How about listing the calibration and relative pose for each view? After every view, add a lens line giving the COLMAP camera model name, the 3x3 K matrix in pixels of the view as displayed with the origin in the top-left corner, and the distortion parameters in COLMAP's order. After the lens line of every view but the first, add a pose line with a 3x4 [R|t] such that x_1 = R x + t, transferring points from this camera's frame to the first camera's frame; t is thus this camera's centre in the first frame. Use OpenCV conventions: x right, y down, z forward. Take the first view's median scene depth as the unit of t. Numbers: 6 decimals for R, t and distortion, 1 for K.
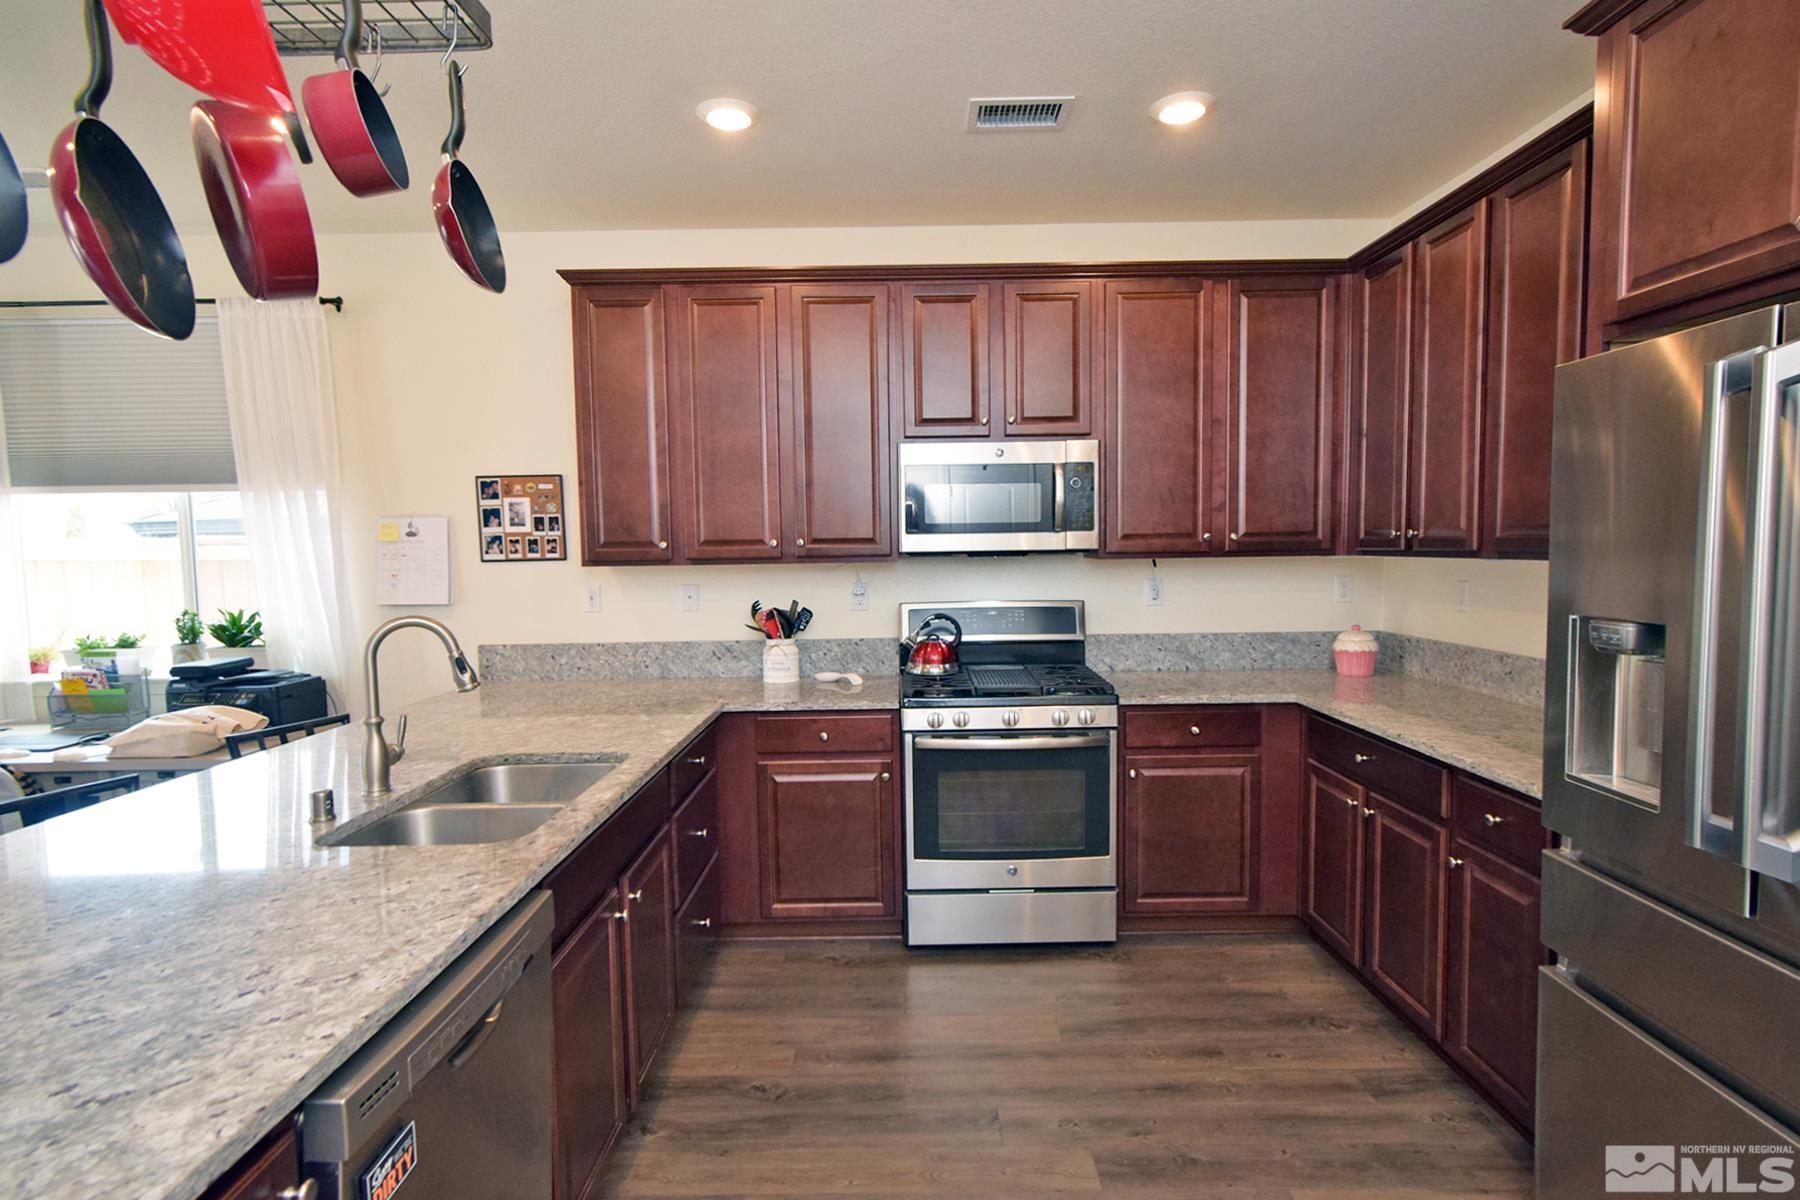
lens RADIAL K [[907.3, 0, 900.0], [0, 907.3, 600.0], [0, 0, 1]] dist [0.004465, 0.001410]
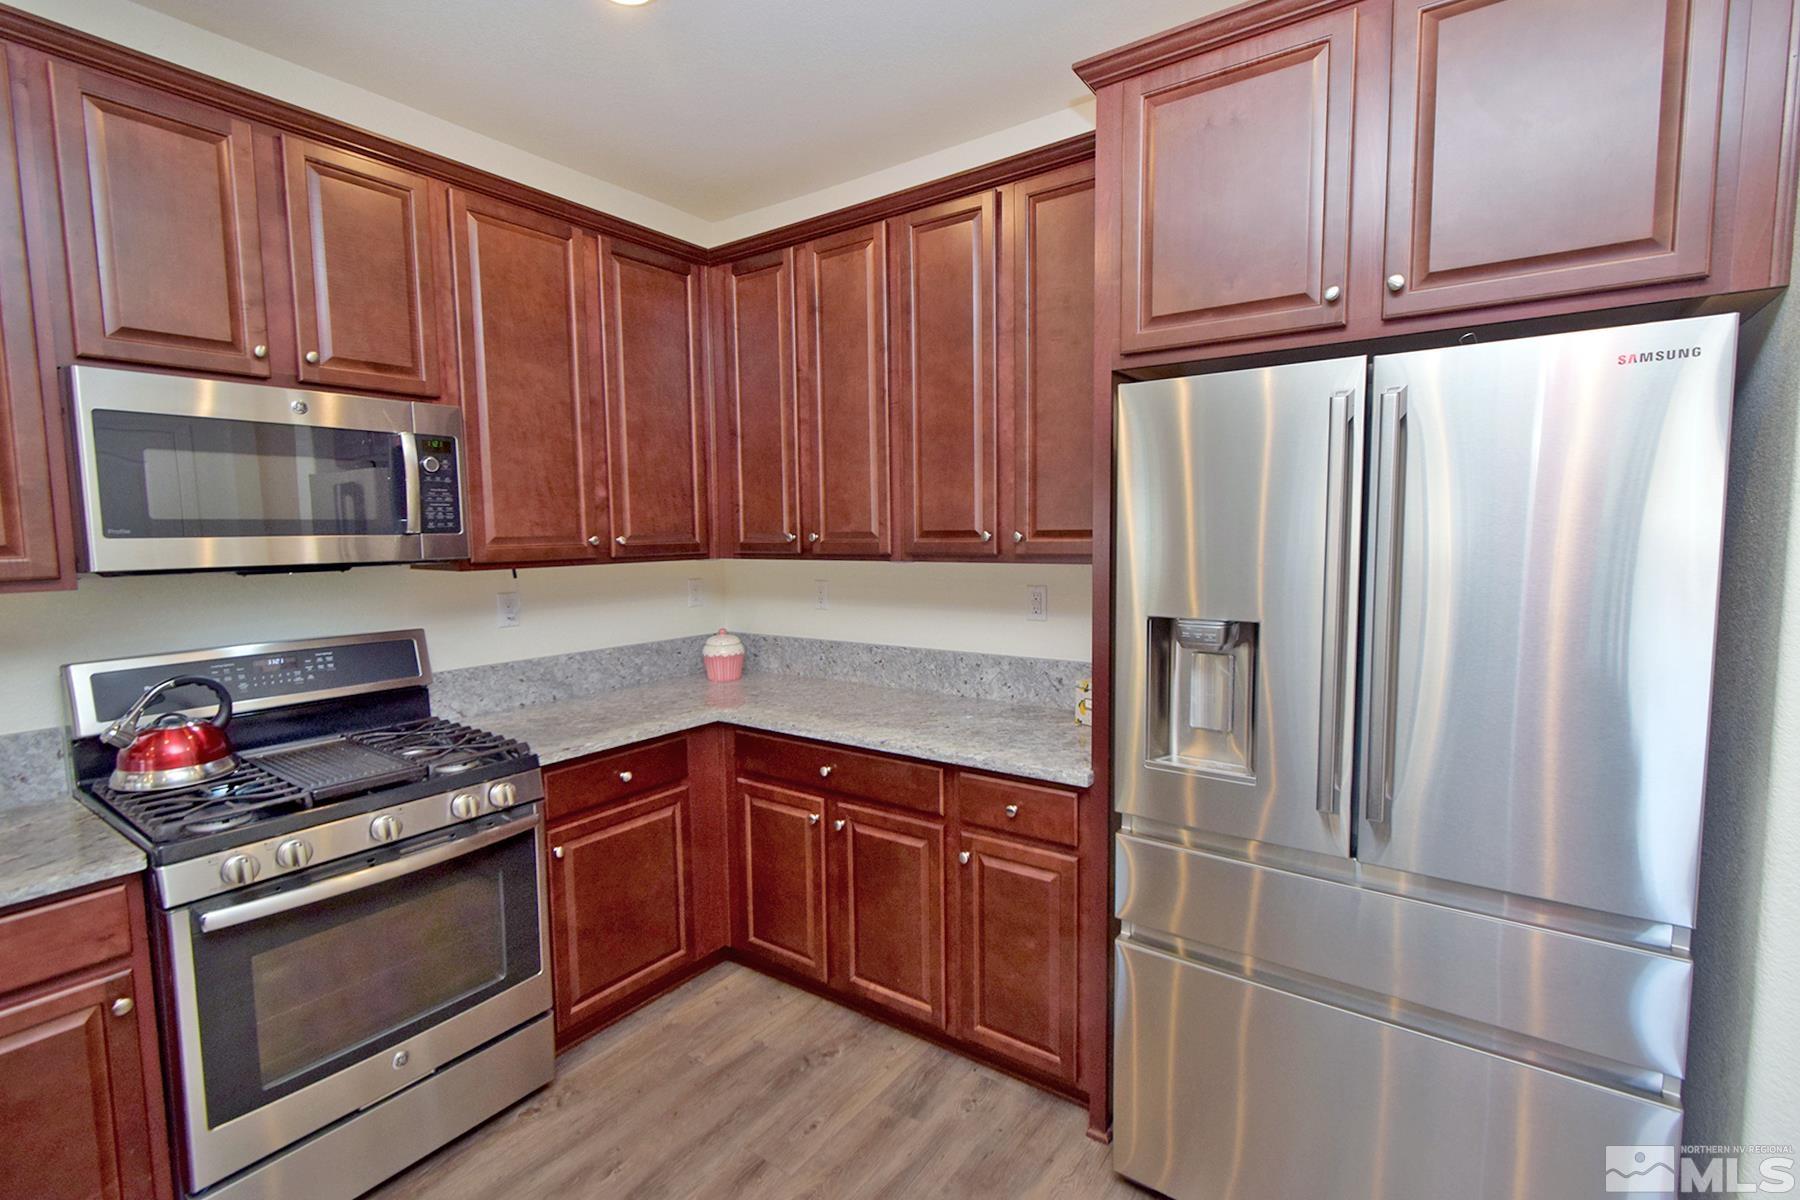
lens RADIAL K [[824.0, 0, 900.0], [0, 824.0, 600.0], [0, 0, 1]] dist [0.001969, 0.000049]
pose [[0.582379, -0.063184, 0.810459, -0.116174], [0.054648, 0.997763, 0.038517, -0.029026], [-0.811079, 0.021858, 0.584528, 0.333338]]
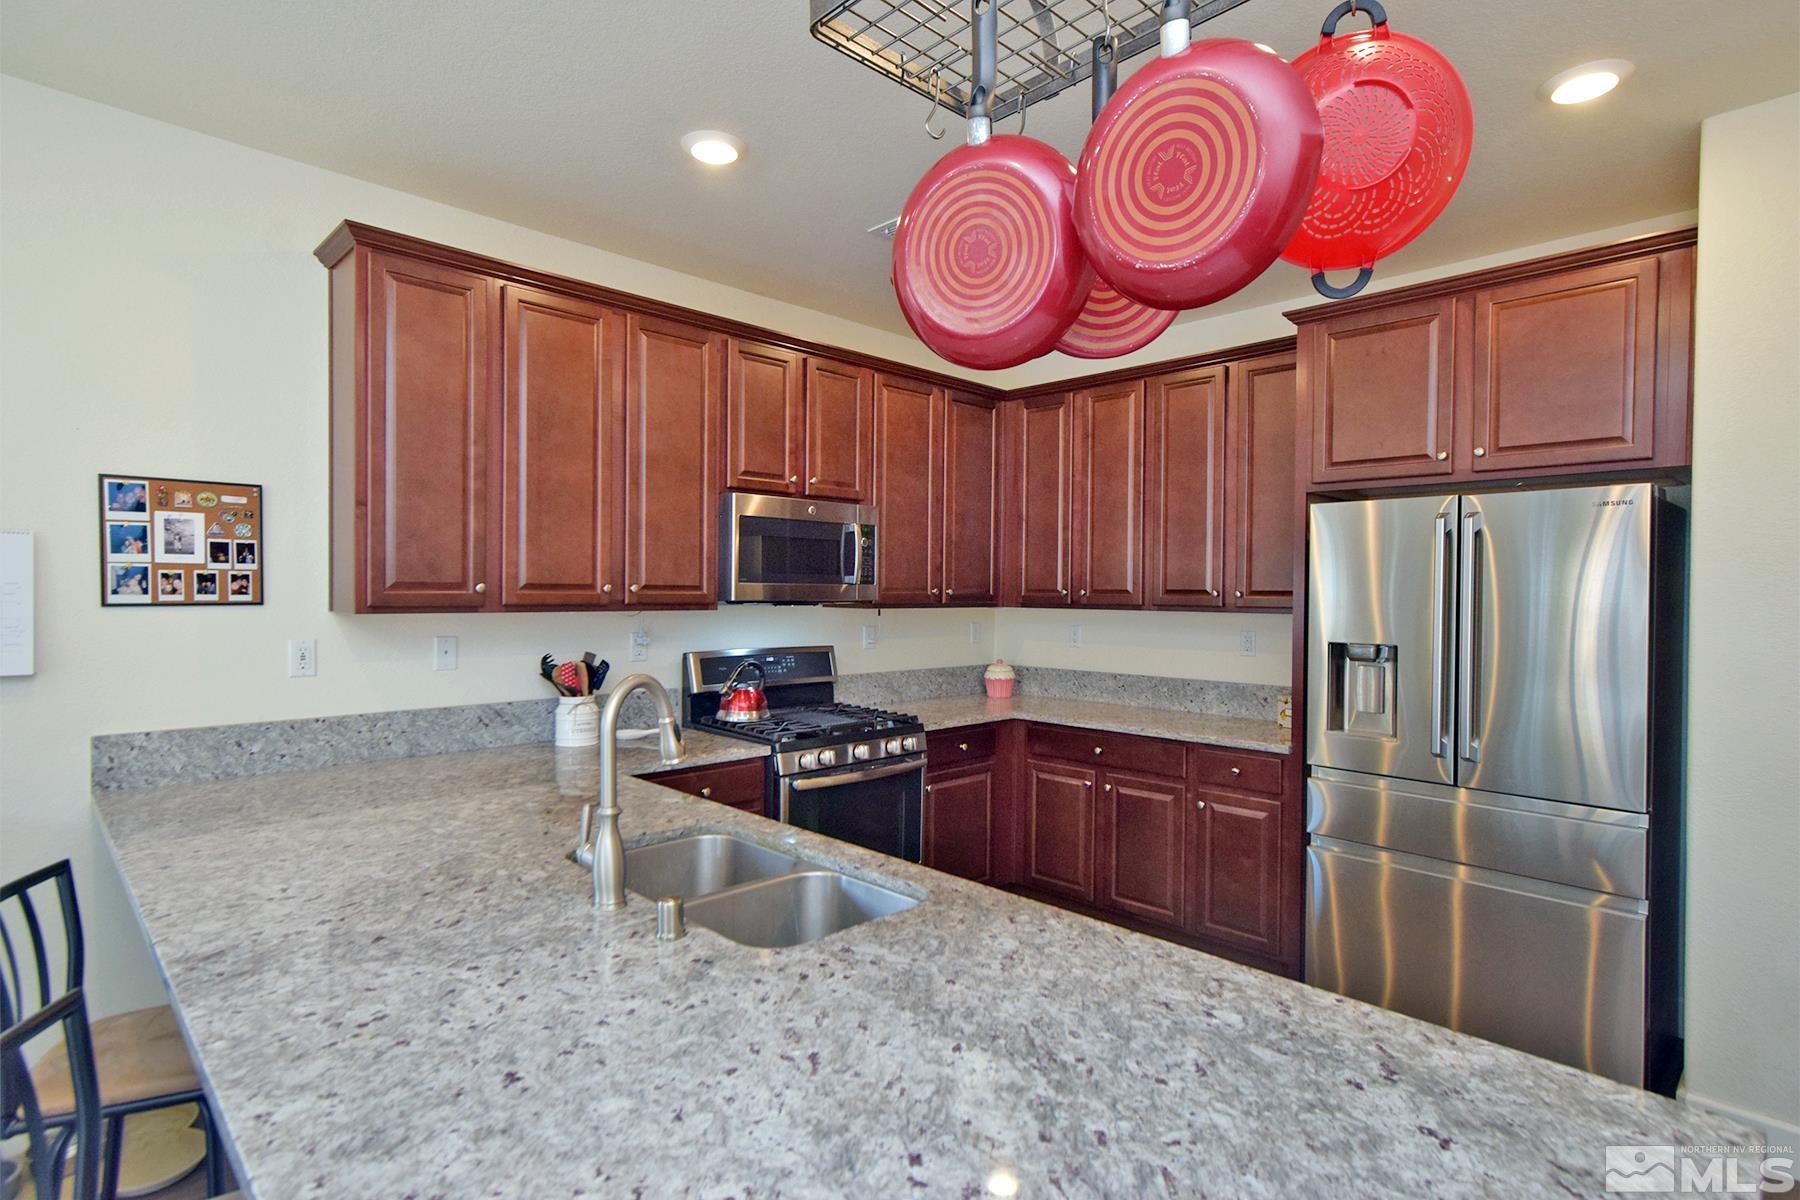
lens RADIAL K [[911.3, 0, 900.0], [0, 911.3, 600.0], [0, 0, 1]] dist [0.009747, -0.000128]
pose [[0.711787, 0.013305, 0.702269, -0.570609], [0.023660, 0.998799, -0.042904, -0.005609], [-0.701997, 0.047154, 0.710617, 0.153762]]
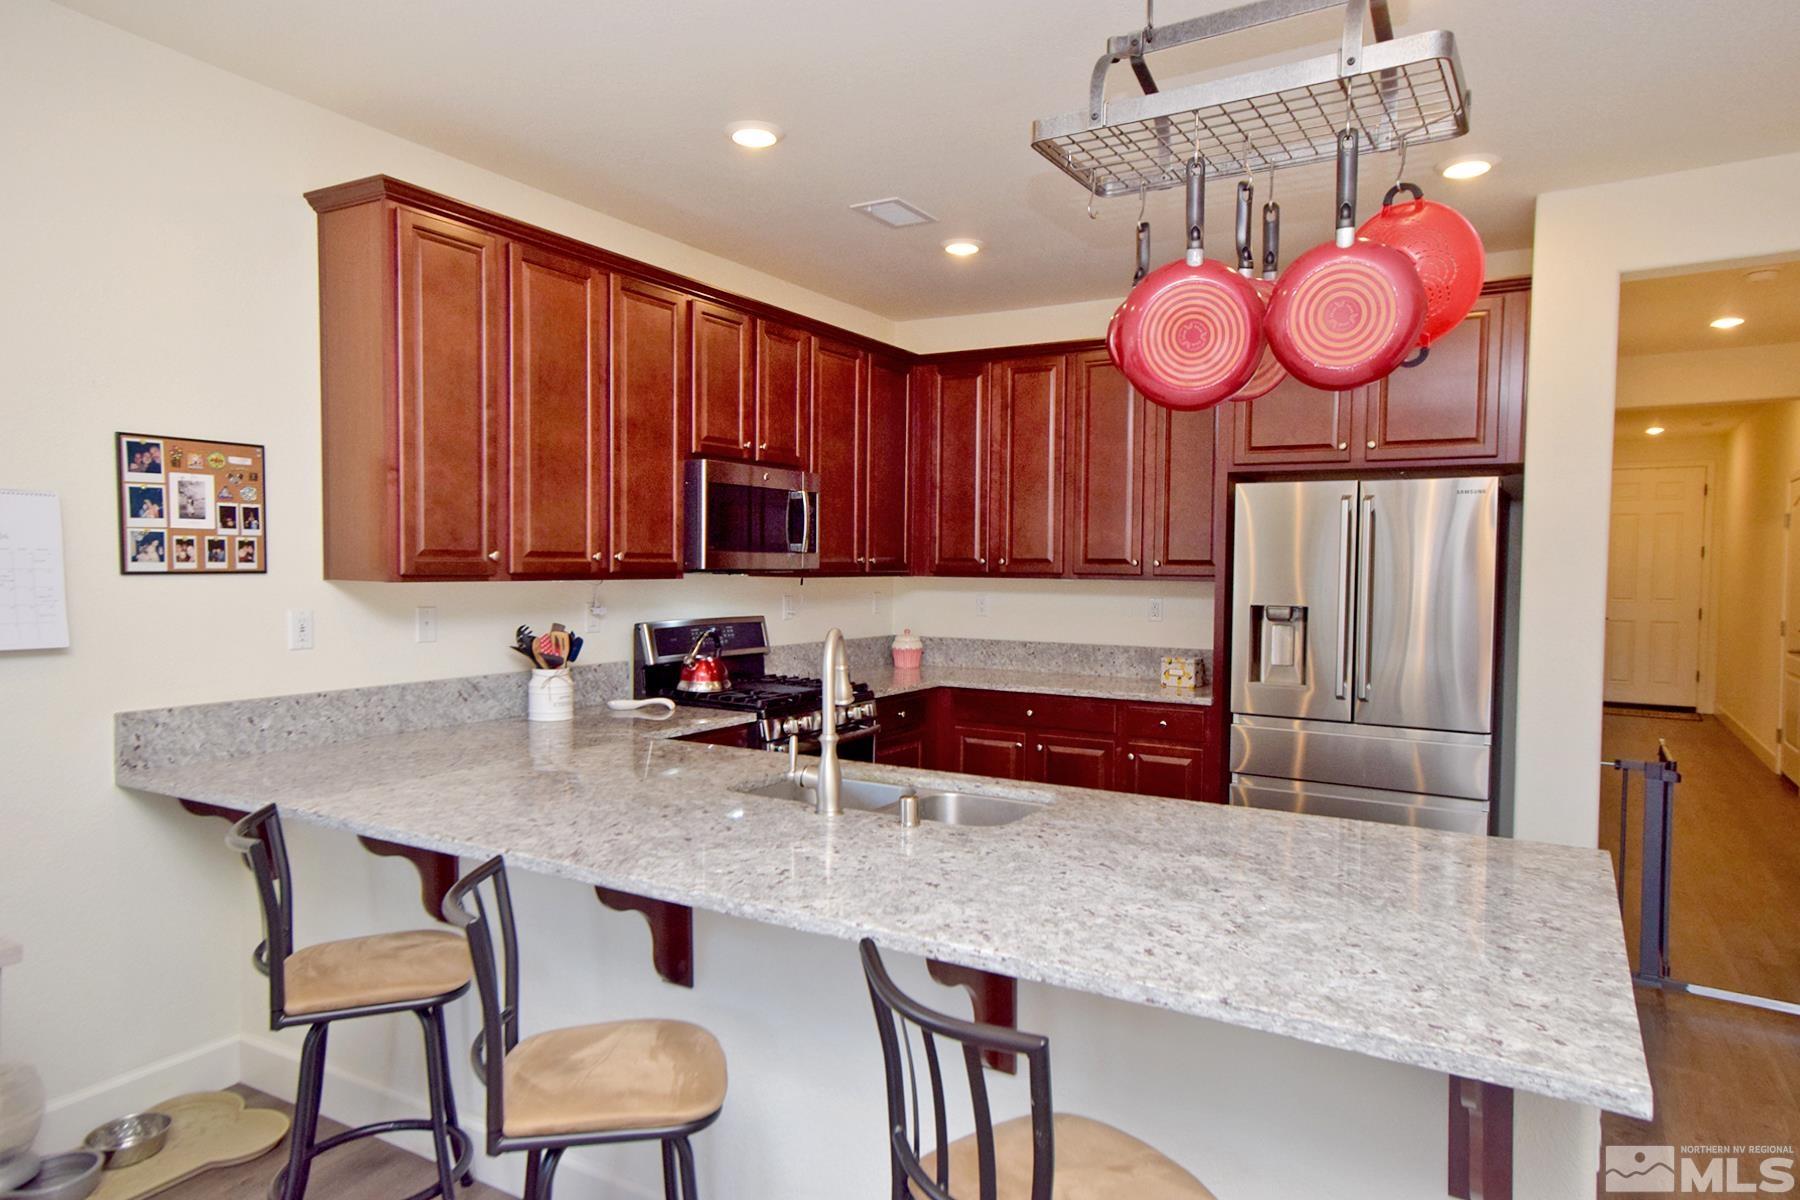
lens RADIAL K [[1125.9, 0, 905.6], [0, 1125.9, 610.6], [0, 0, 1]] dist [0.011300, 0.002914]
pose [[0.505098, -0.017949, 0.862875, -0.938562], [0.034386, 0.999408, 0.000661, -0.000706], [-0.862376, 0.029337, 0.505417, 0.191097]]
